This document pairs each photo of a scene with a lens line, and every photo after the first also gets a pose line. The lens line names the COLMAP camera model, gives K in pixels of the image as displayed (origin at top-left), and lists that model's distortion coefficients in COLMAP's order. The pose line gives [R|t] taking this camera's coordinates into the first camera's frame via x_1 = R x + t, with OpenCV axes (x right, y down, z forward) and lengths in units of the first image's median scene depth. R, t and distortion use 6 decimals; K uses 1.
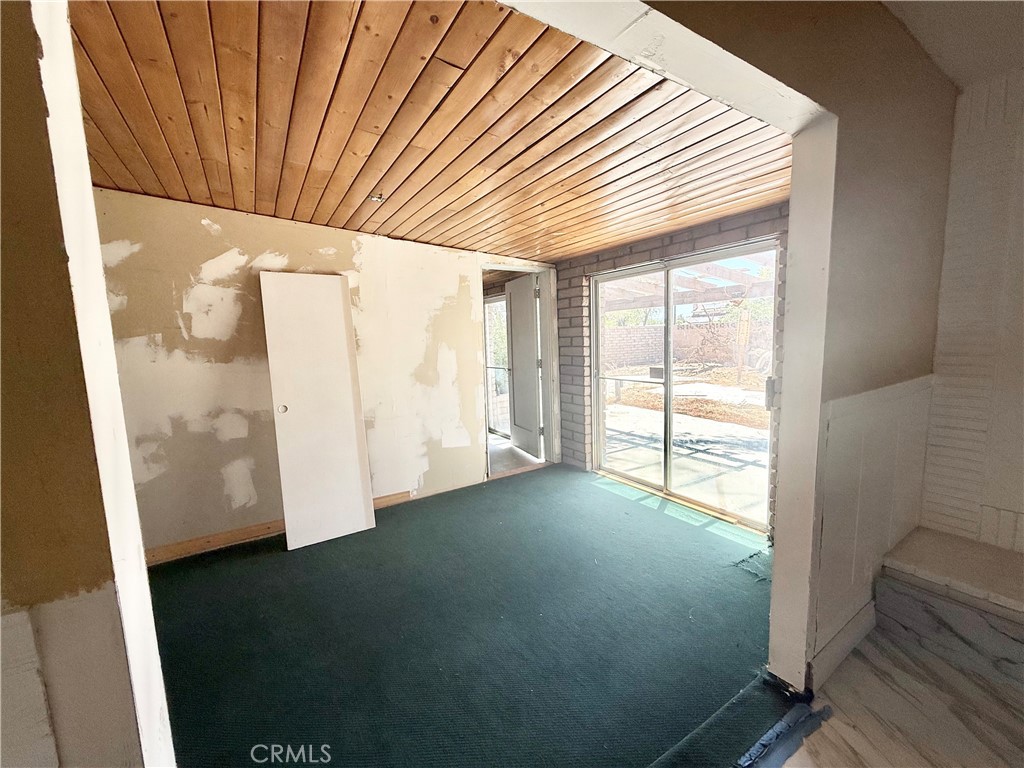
lens RADIAL K [[408.6, 0, 510.1], [0, 408.6, 383.6], [0, 0, 1]] dist [-0.000142, 0.000146]
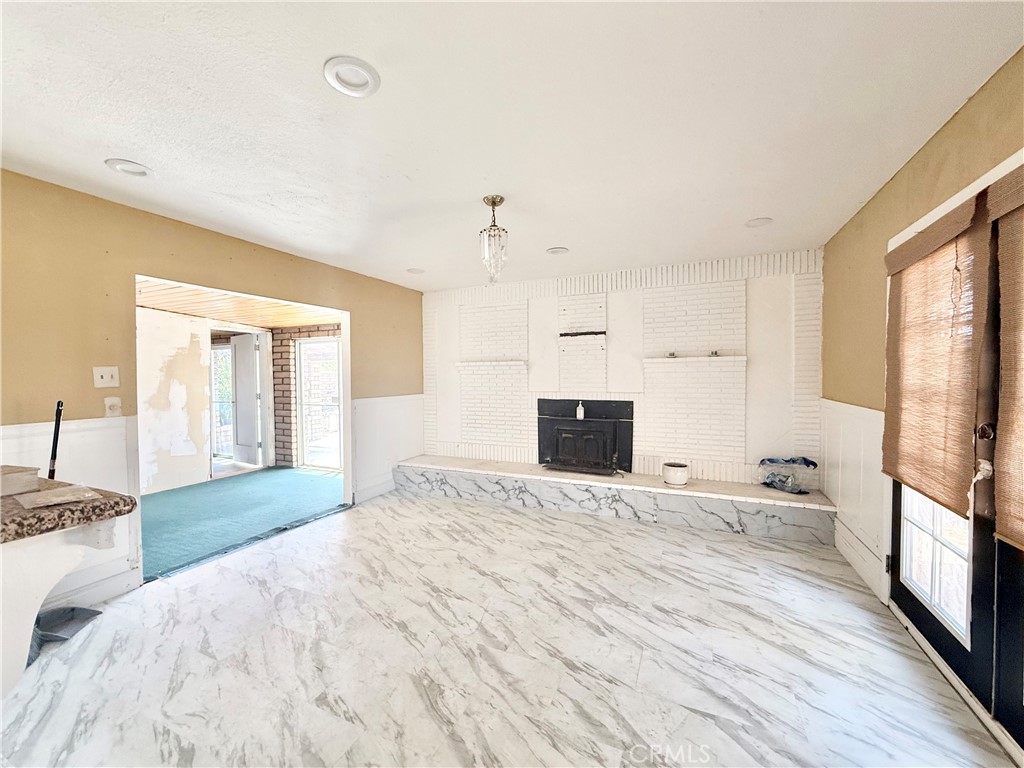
lens RADIAL K [[408.6, 0, 510.9], [0, 408.6, 382.8], [0, 0, 1]] dist [-0.000142, 0.000146]
pose [[0.835872, 0.017547, 0.548644, 0.029013], [0.043180, 0.994290, -0.097586, 0.089898], [-0.547224, 0.105259, 0.830341, -0.734041]]
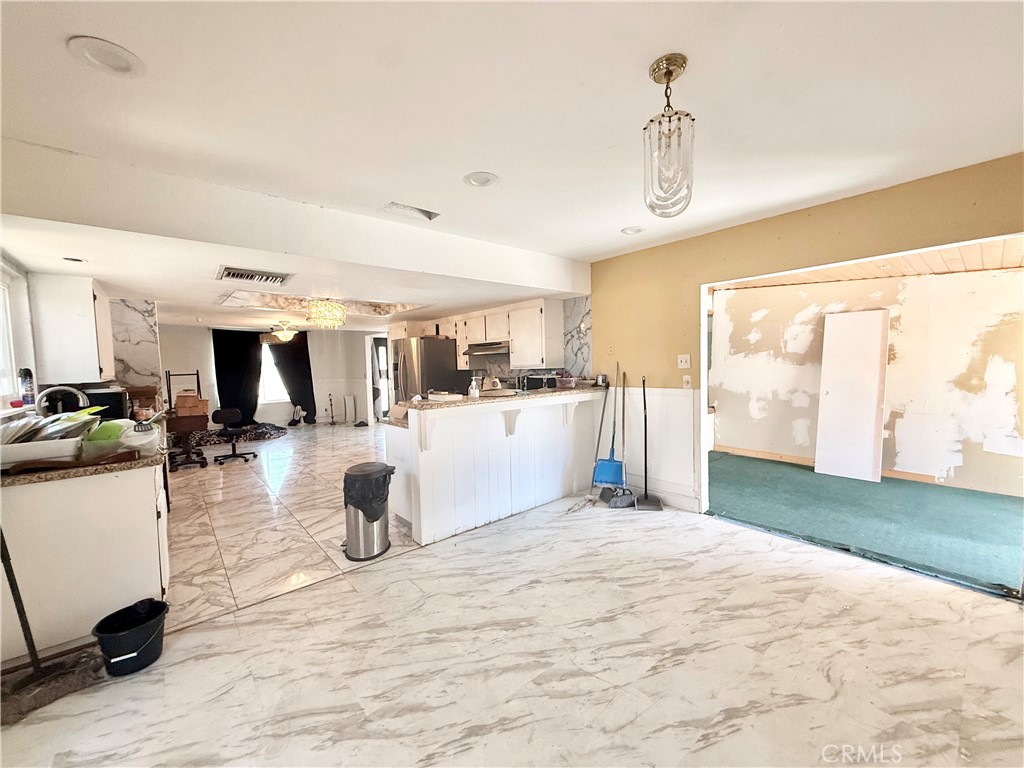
lens RADIAL K [[408.6, 0, 509.8], [0, 408.6, 385.6], [0, 0, 1]] dist [-0.000142, 0.000146]
pose [[0.137616, 0.086766, -0.986678, 0.685971], [-0.093308, 0.992861, 0.074296, 0.018944], [0.986081, 0.081840, 0.144730, -0.408273]]
